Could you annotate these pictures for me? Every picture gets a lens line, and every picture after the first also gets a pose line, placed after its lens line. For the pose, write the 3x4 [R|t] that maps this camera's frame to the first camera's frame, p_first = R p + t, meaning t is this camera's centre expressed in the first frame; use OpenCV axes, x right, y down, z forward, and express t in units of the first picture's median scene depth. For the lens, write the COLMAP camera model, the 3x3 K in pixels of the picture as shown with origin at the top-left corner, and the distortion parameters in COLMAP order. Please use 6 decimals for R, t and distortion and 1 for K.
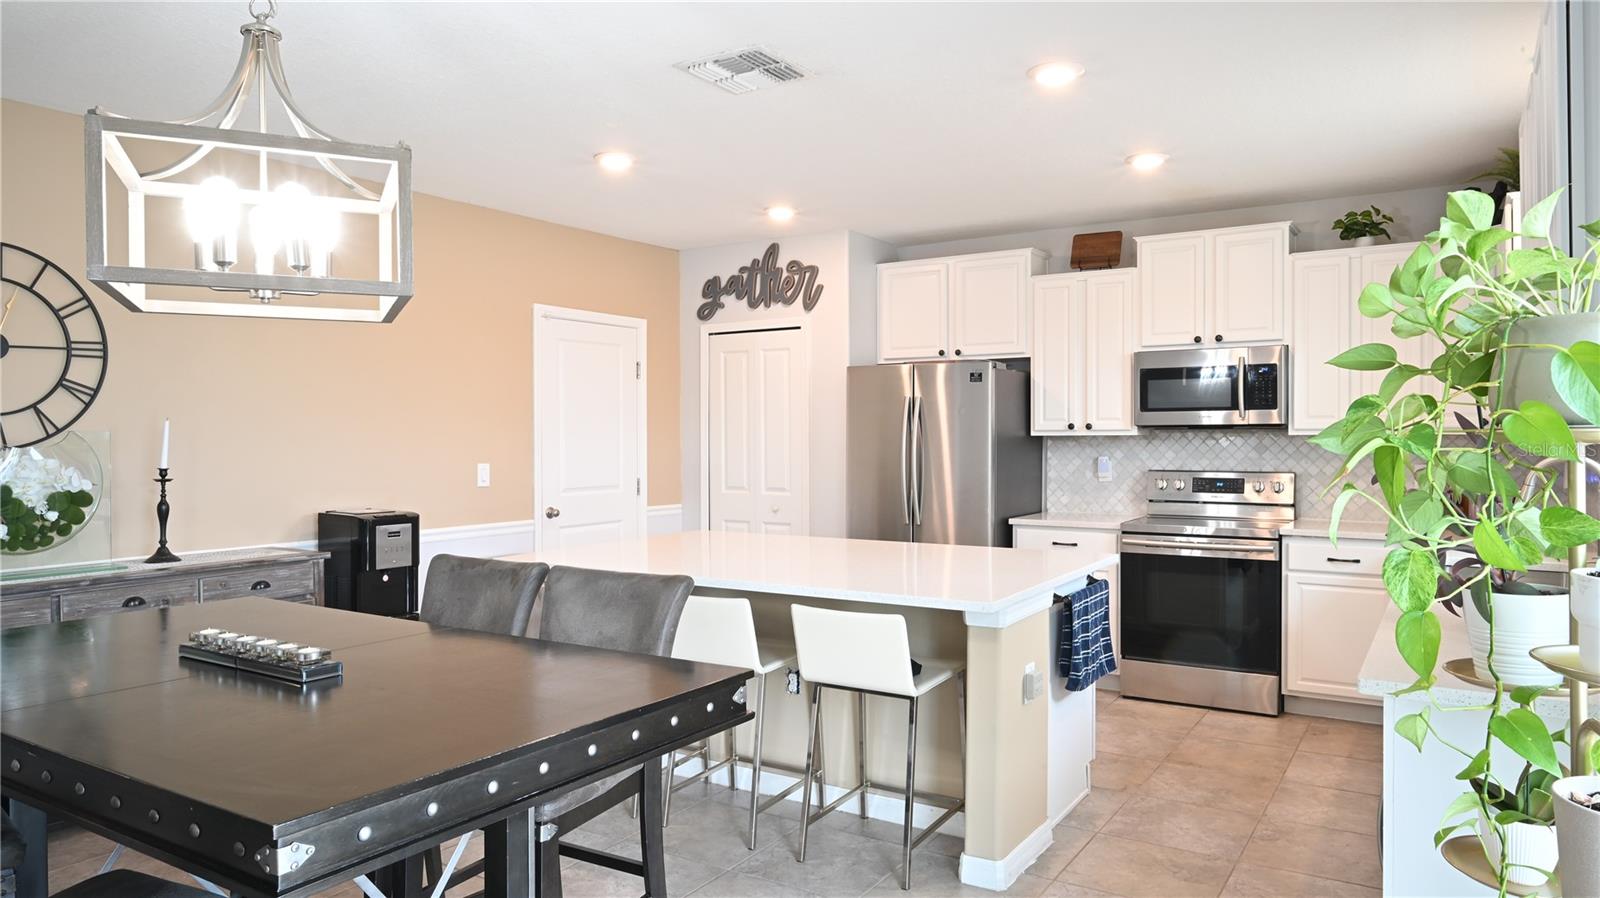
lens RADIAL K [[1024.3, 0, 796.0], [0, 1024.3, 445.0], [0, 0, 1]] dist [0.029061, 0.001088]
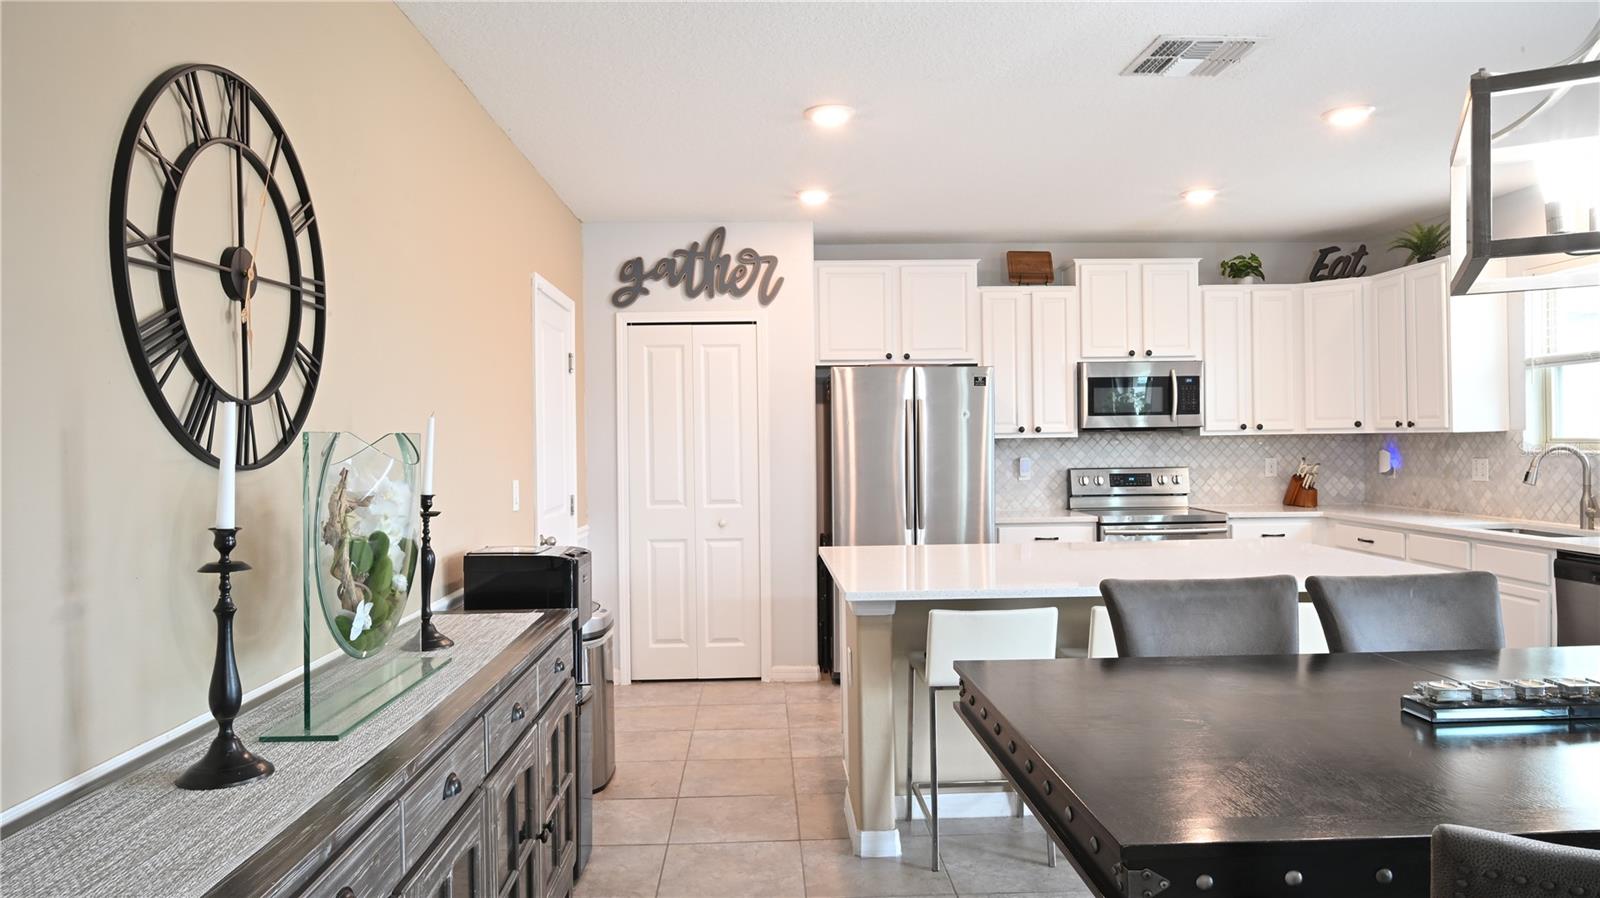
lens RADIAL K [[1024.3, 0, 796.2], [0, 1024.3, 448.7], [0, 0, 1]] dist [0.029061, 0.001088]
pose [[0.821835, -0.012891, 0.569580, -0.500073], [0.017086, 0.999852, -0.002024, 0.000029], [-0.569469, 0.011395, 0.821934, 0.237242]]
